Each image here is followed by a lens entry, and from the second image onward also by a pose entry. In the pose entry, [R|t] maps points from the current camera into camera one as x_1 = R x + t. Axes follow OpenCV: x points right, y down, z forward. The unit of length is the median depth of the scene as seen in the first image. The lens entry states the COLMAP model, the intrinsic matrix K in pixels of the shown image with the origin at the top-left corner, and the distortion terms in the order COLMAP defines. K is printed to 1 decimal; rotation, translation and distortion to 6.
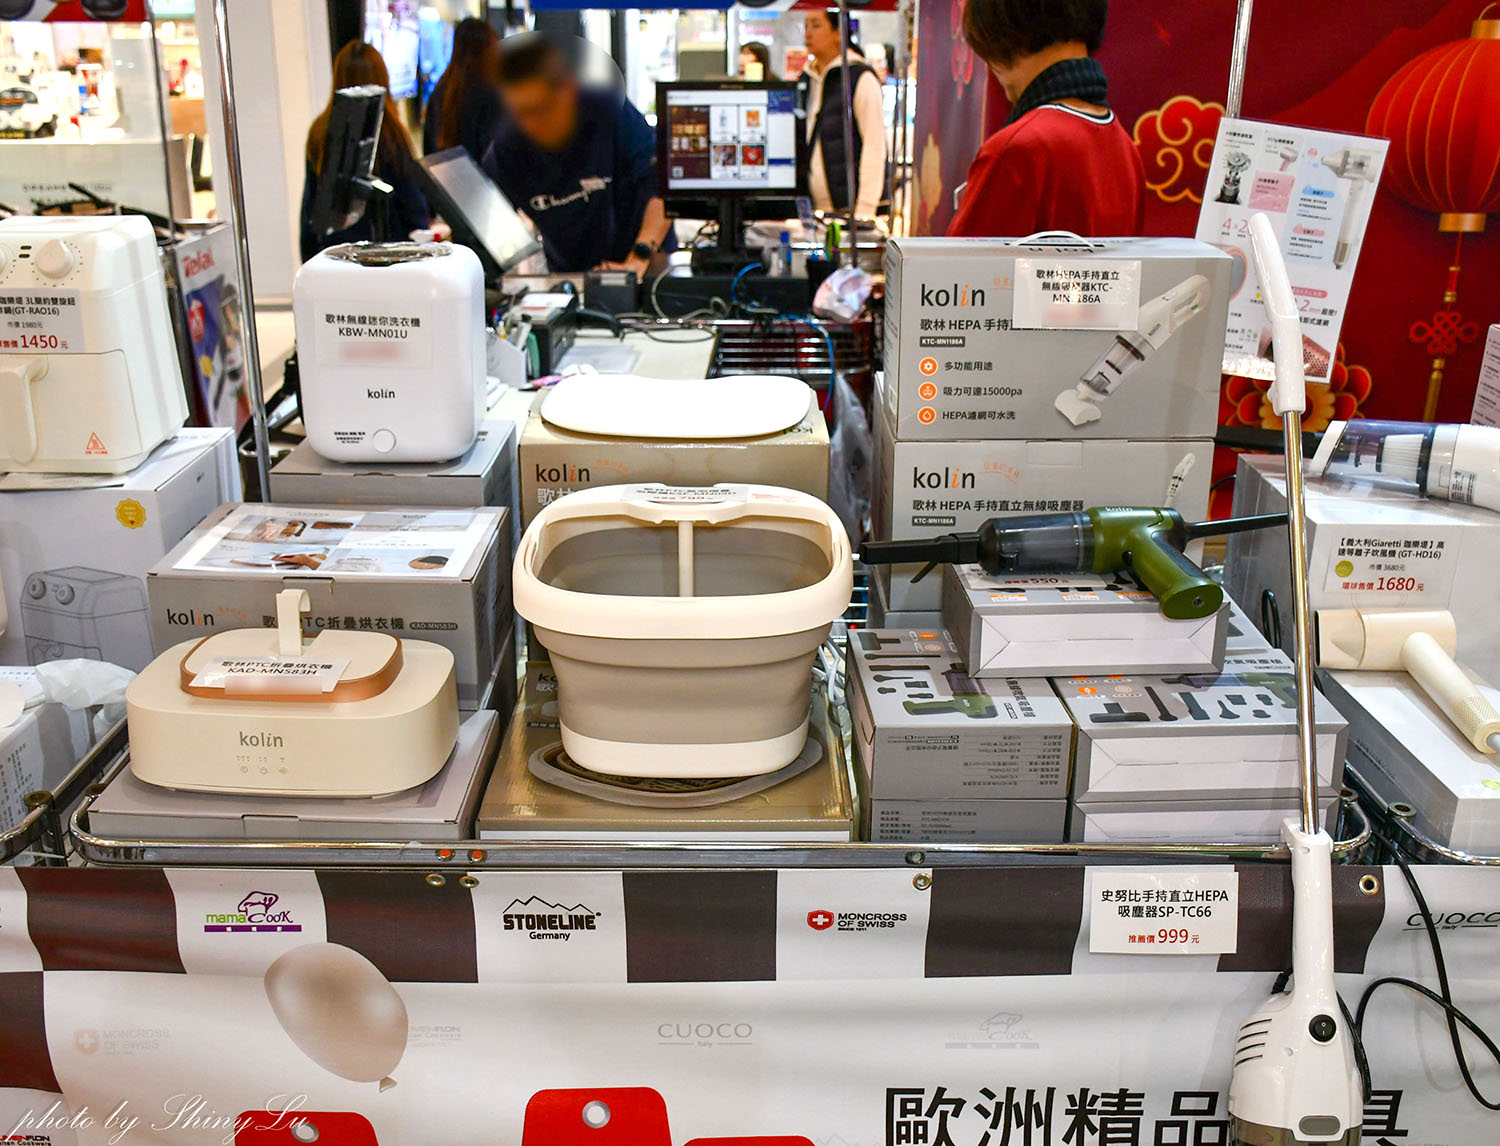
lens RADIAL K [[1417.0, 0, 750.7], [0, 1417.0, 562.1], [0, 0, 1]] dist [-0.029907, 0.000000]
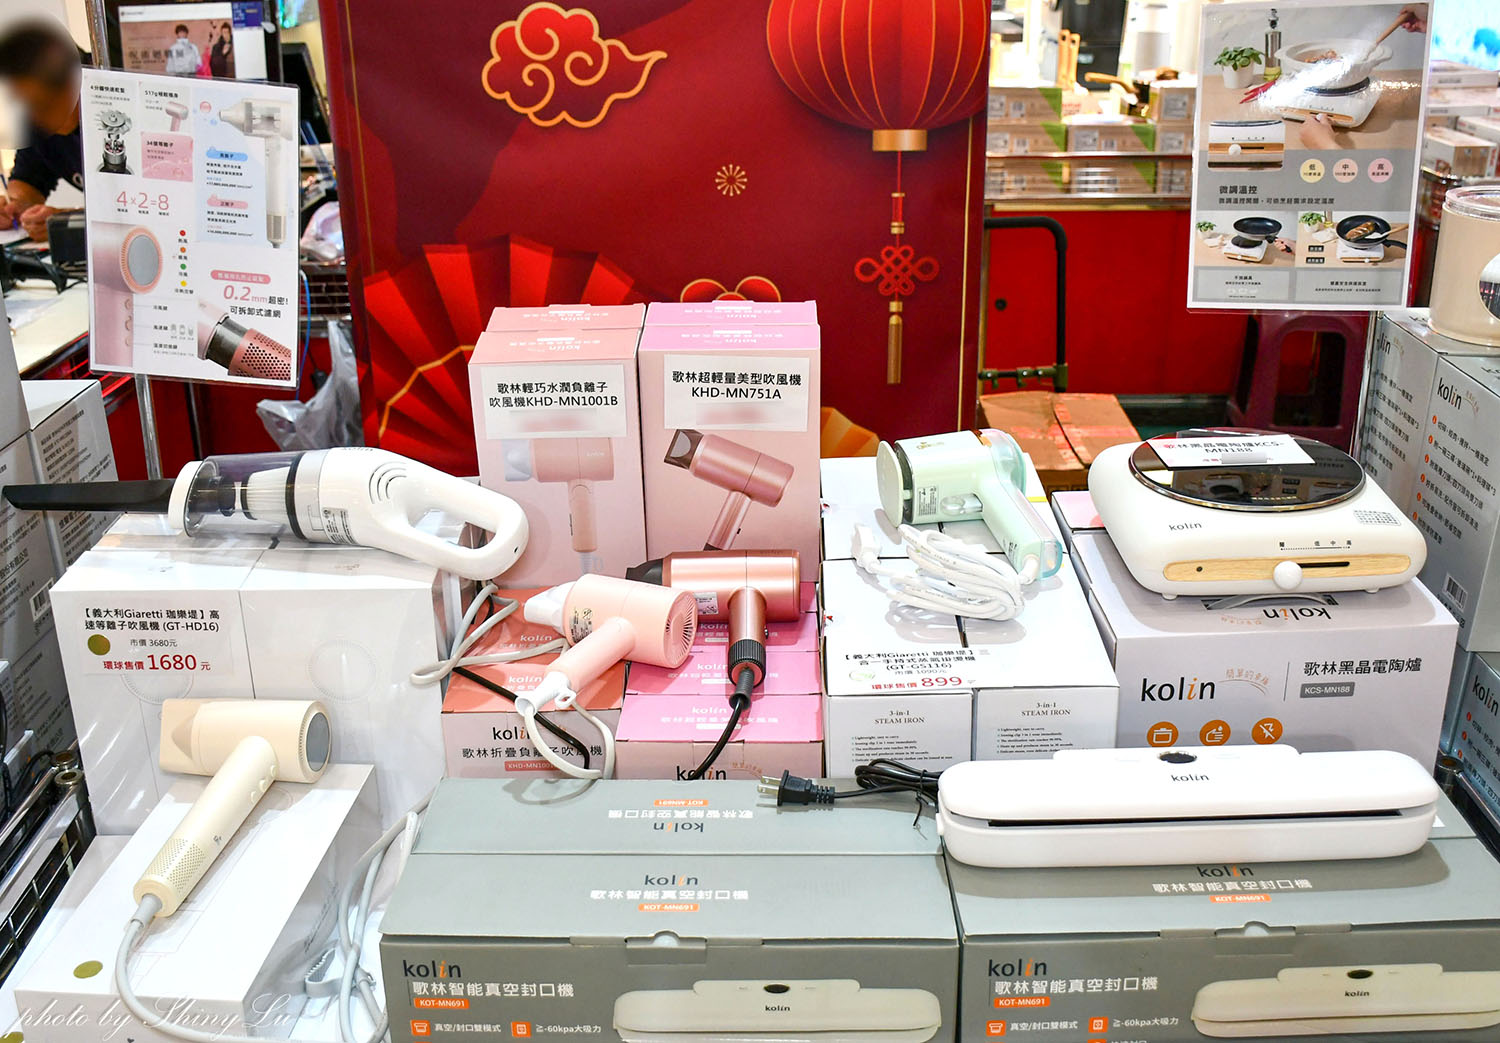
lens RADIAL K [[1481.0, 0, 751.2], [0, 1481.0, 525.4], [0, 0, 1]] dist [-0.045146, 0.000000]
pose [[0.999021, -0.013435, -0.042138, 0.730243], [0.015309, 0.998893, 0.044475, -0.083545], [0.041494, -0.045077, 0.998121, 0.164268]]
